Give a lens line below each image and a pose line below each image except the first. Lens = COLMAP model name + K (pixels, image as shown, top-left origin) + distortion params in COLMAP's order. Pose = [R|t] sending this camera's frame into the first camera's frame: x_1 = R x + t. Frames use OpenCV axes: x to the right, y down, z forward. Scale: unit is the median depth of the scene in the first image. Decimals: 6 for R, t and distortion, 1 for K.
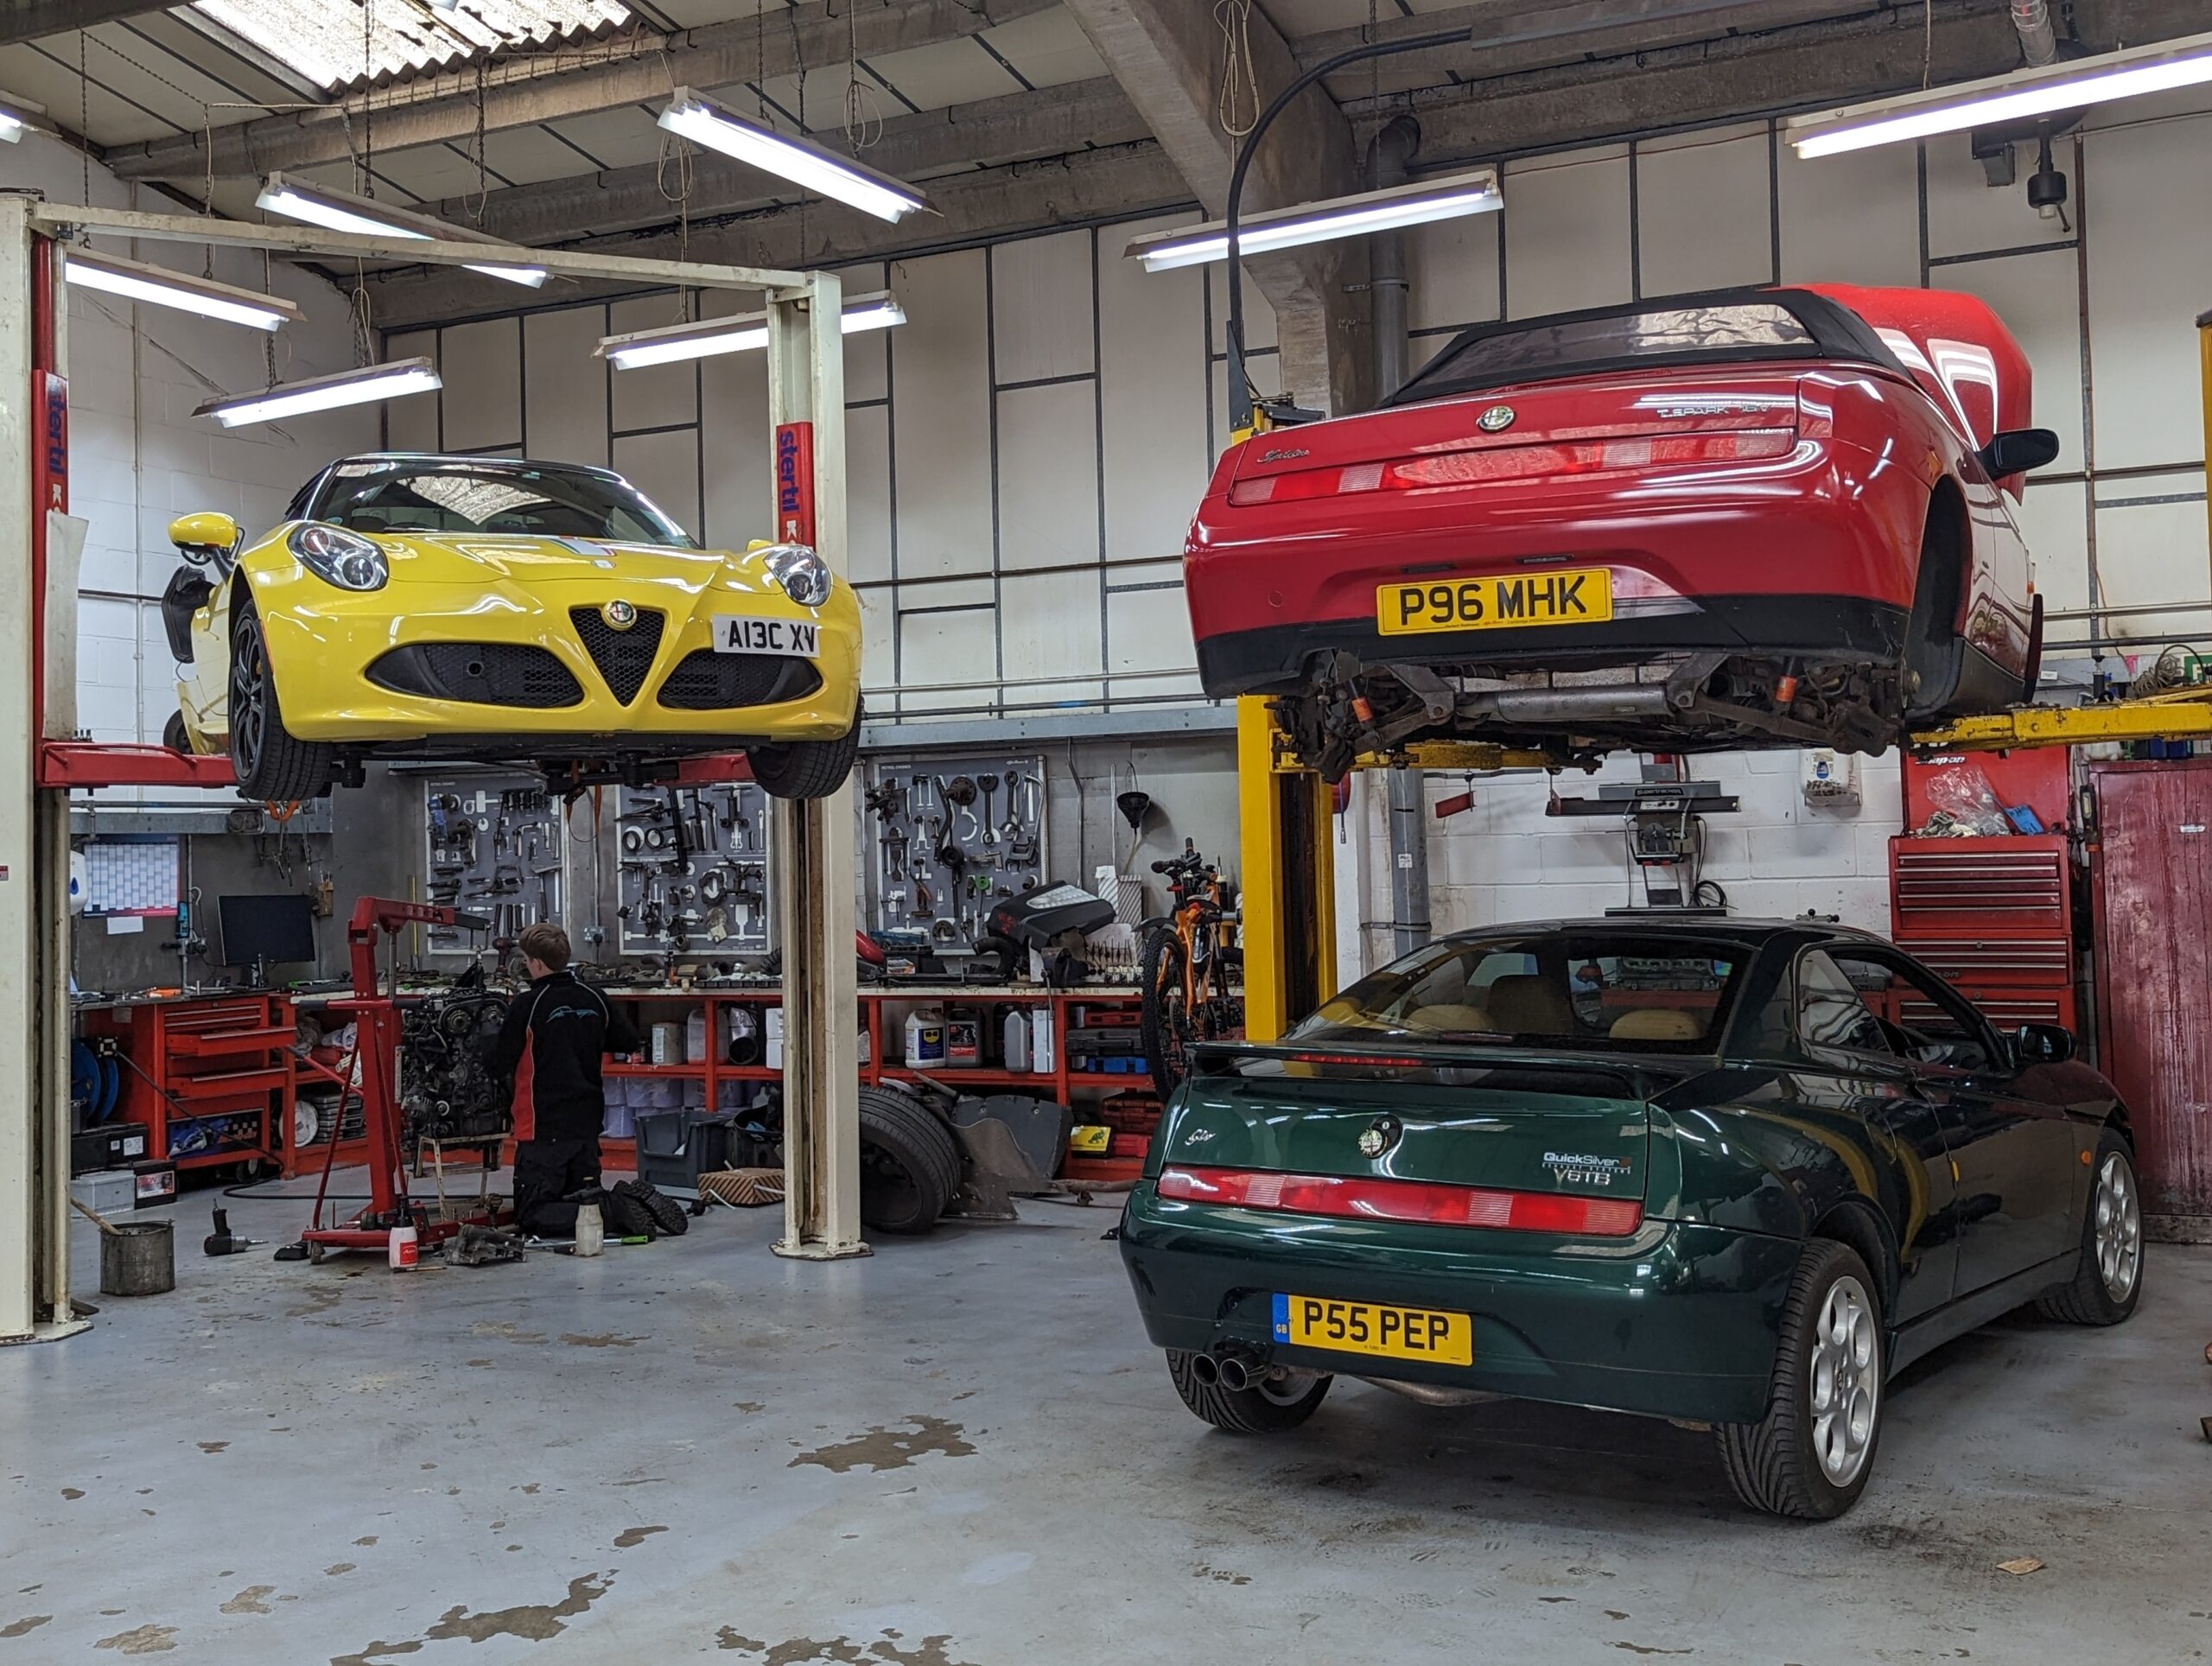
lens RADIAL K [[2344.5, 0, 1115.1], [0, 2344.5, 773.3], [0, 0, 1]] dist [0.081442, -0.111768]
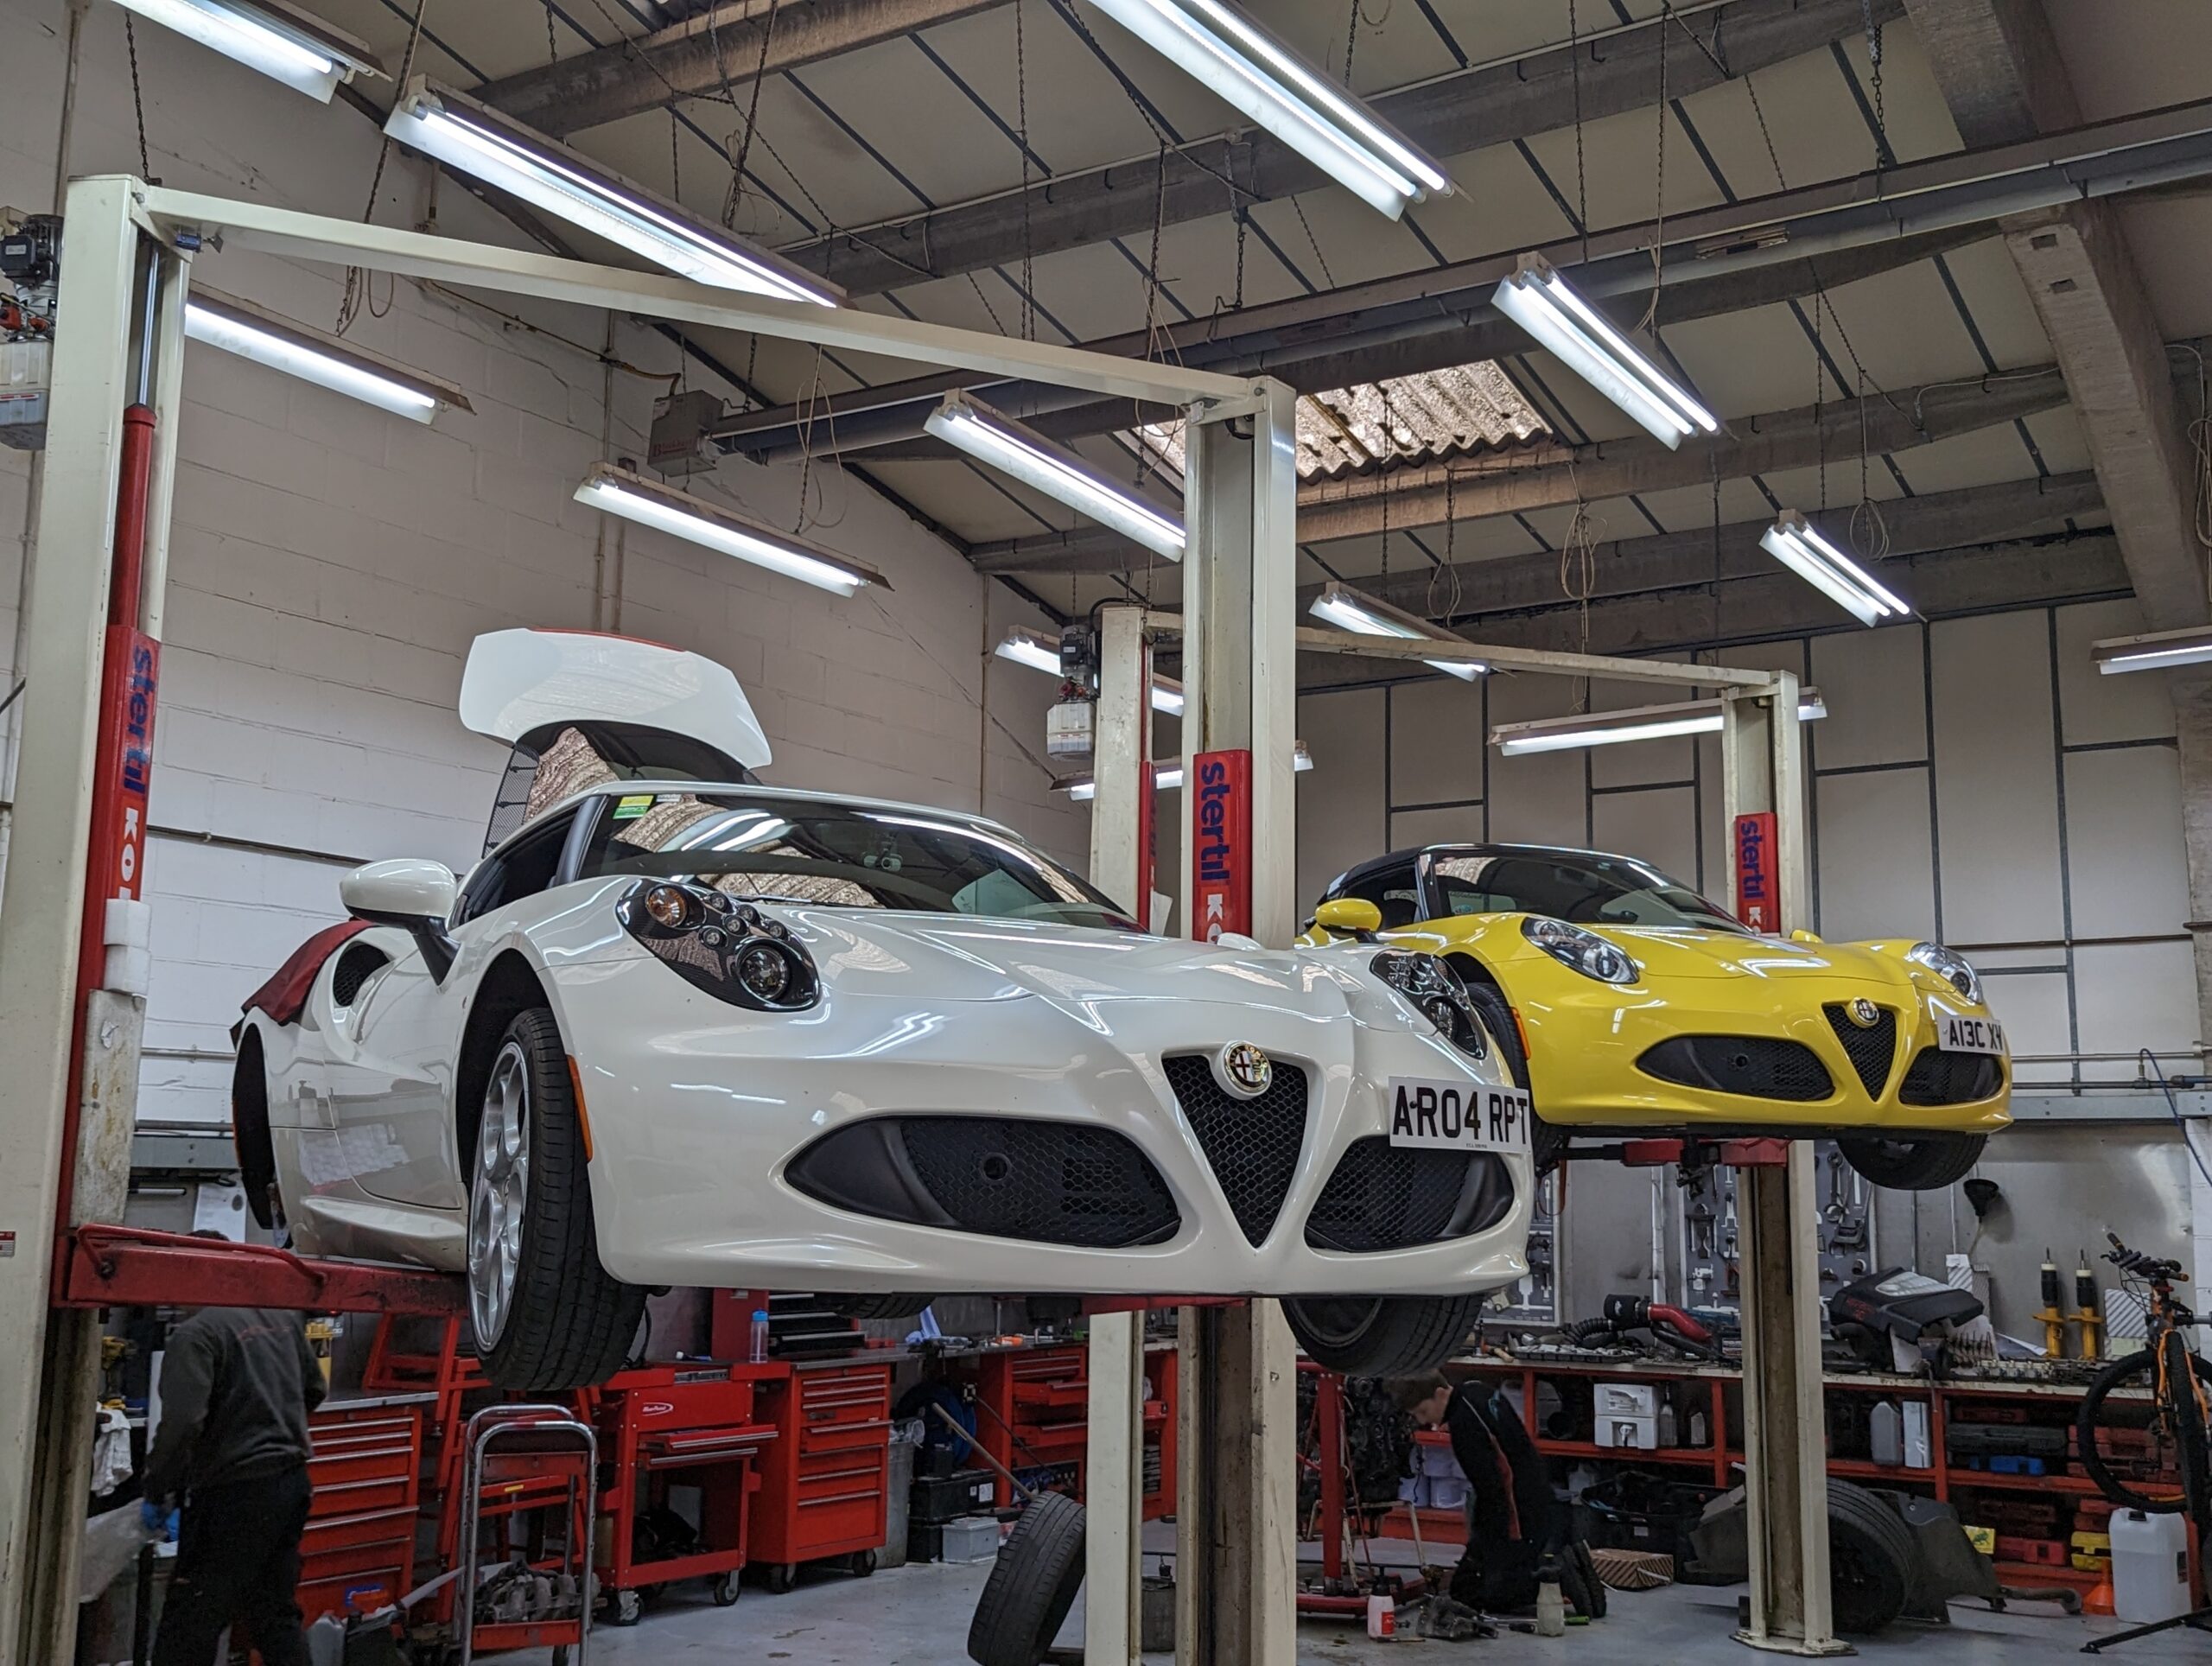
lens RADIAL K [[2354.8, 0, 1134.7], [0, 2354.8, 835.4], [0, 0, 1]] dist [0.090952, -0.106911]
pose [[0.995504, 0.020552, -0.092465, -0.312433], [-0.031445, 0.992522, -0.117943, -0.007903], [0.089350, 0.120321, 0.988706, -0.054518]]
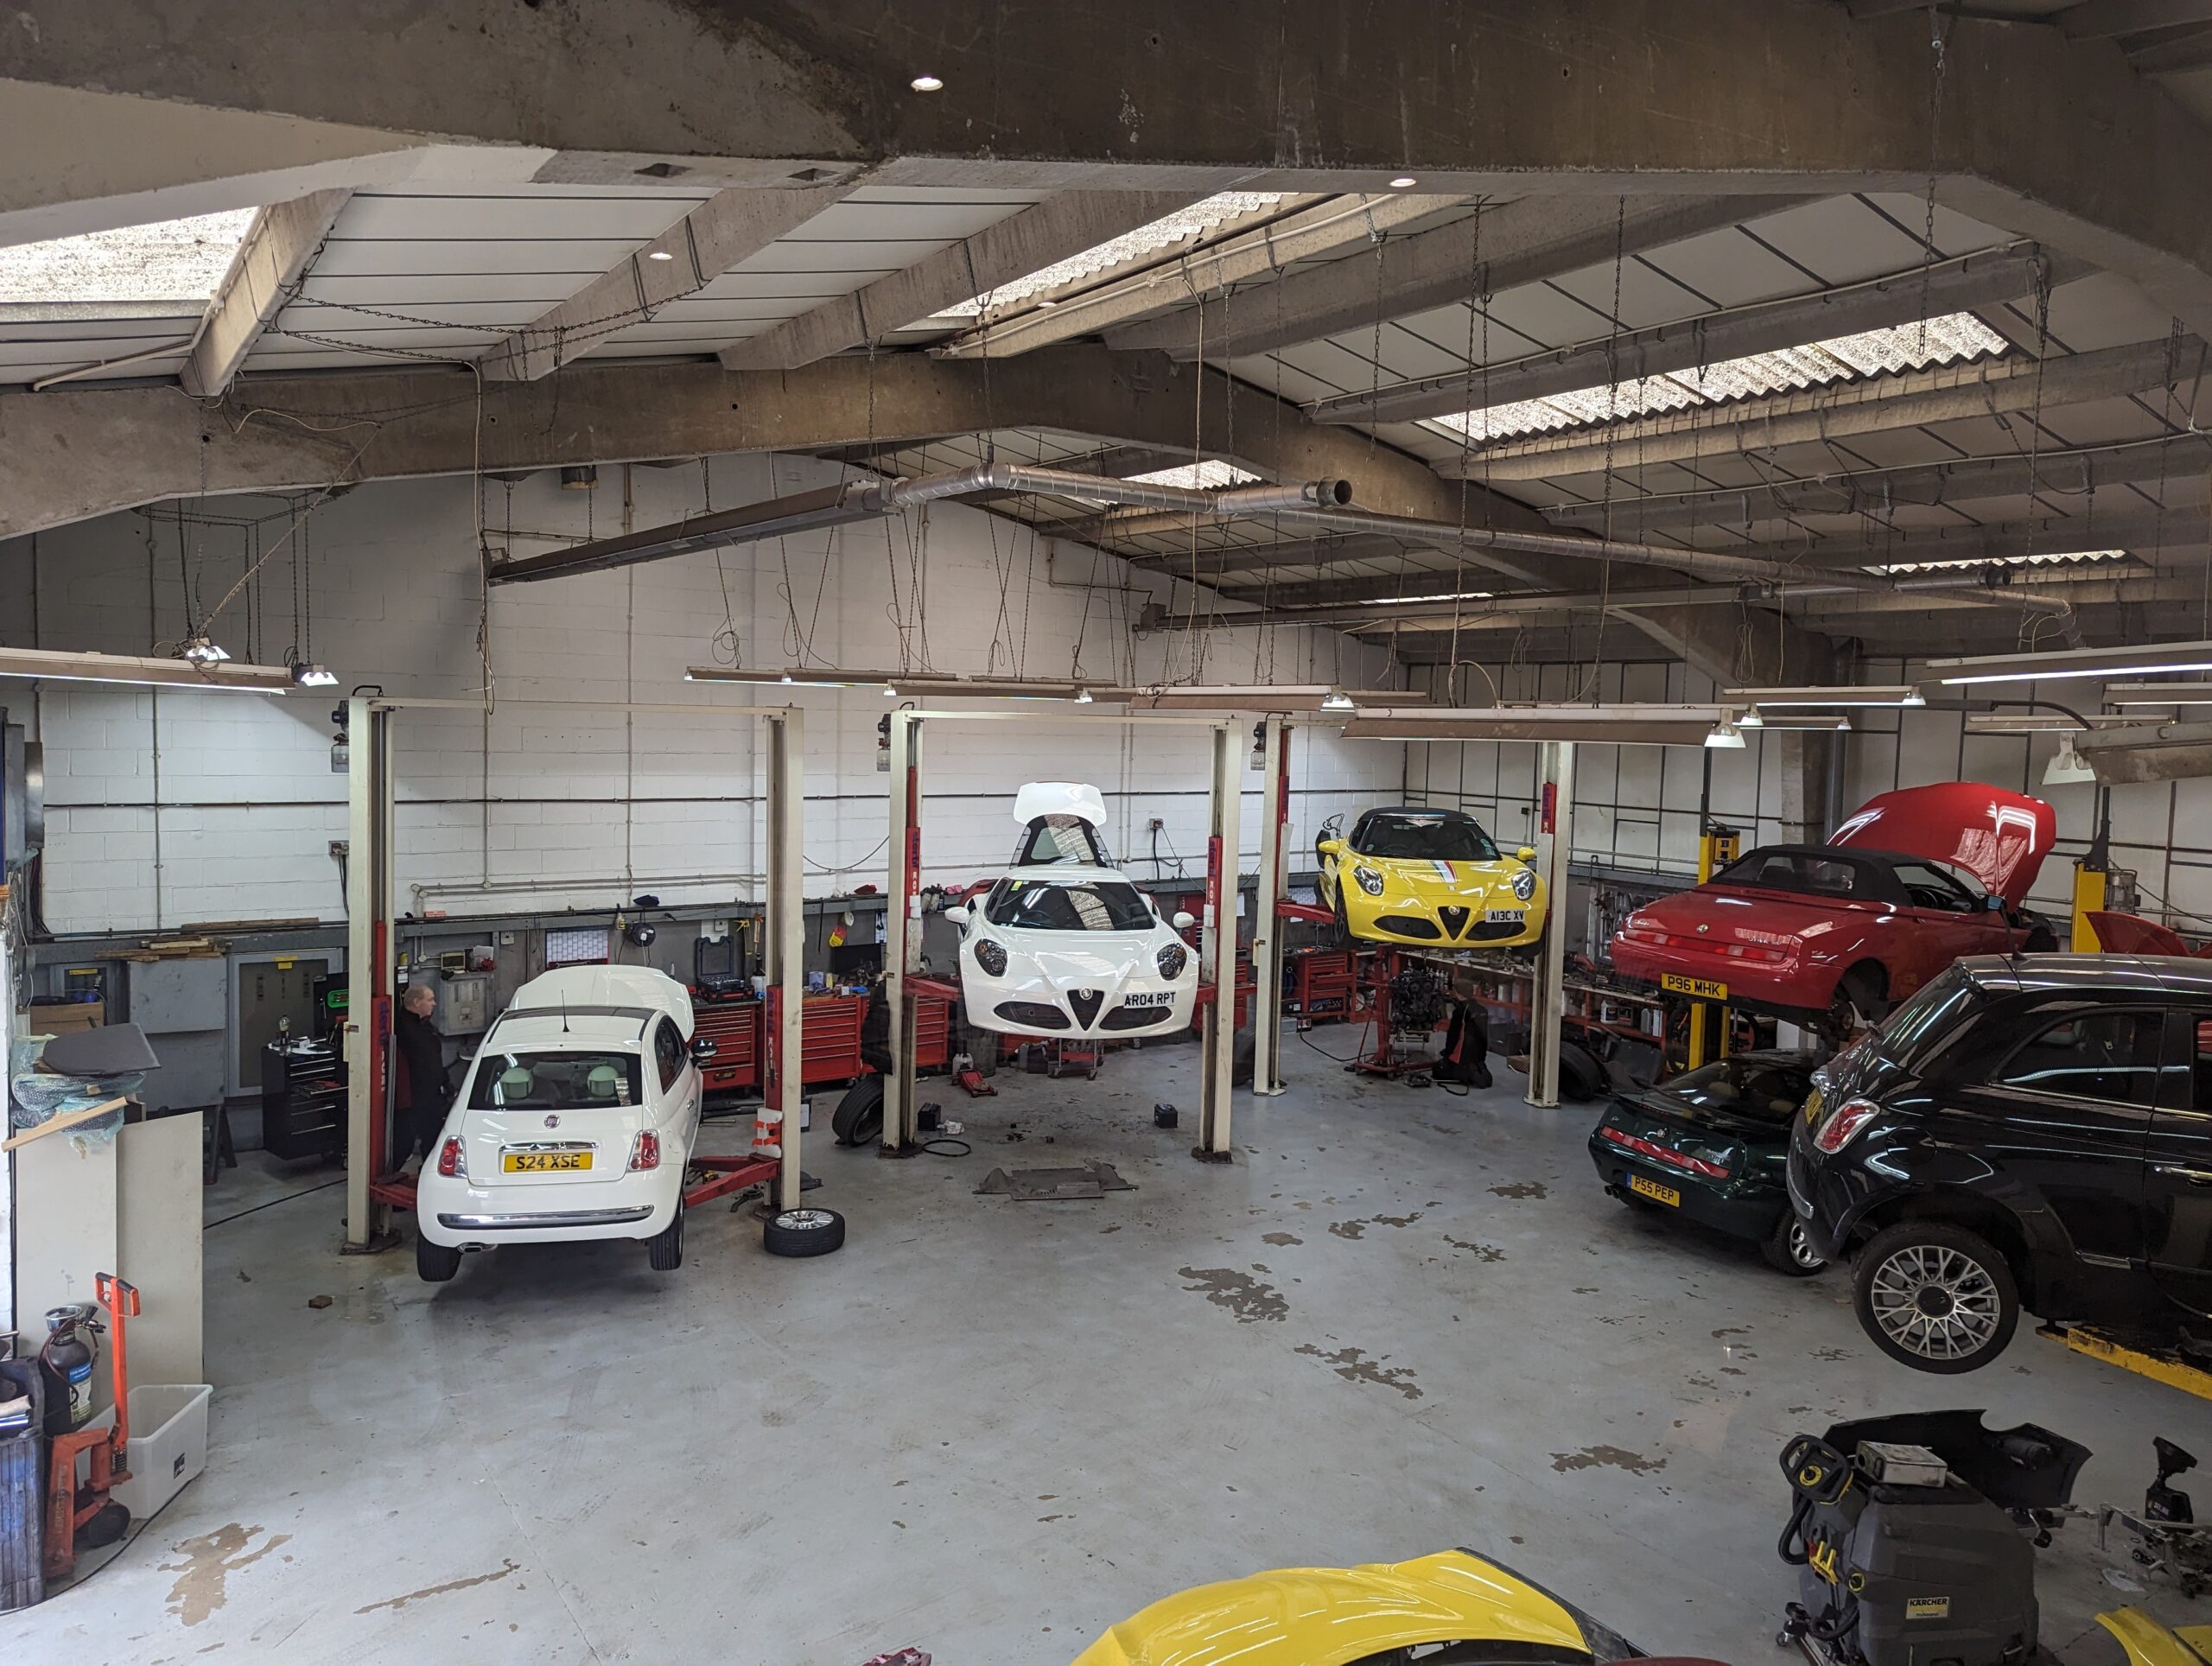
lens RADIAL K [[1557.2, 0, 1120.8], [0, 1557.2, 812.6], [0, 0, 1]] dist [0.073015, -0.069935]
pose [[0.876791, 0.078517, -0.474418, 0.263525], [-0.029453, 0.993496, 0.109992, -0.291538], [0.479969, -0.082467, 0.873401, -0.707690]]
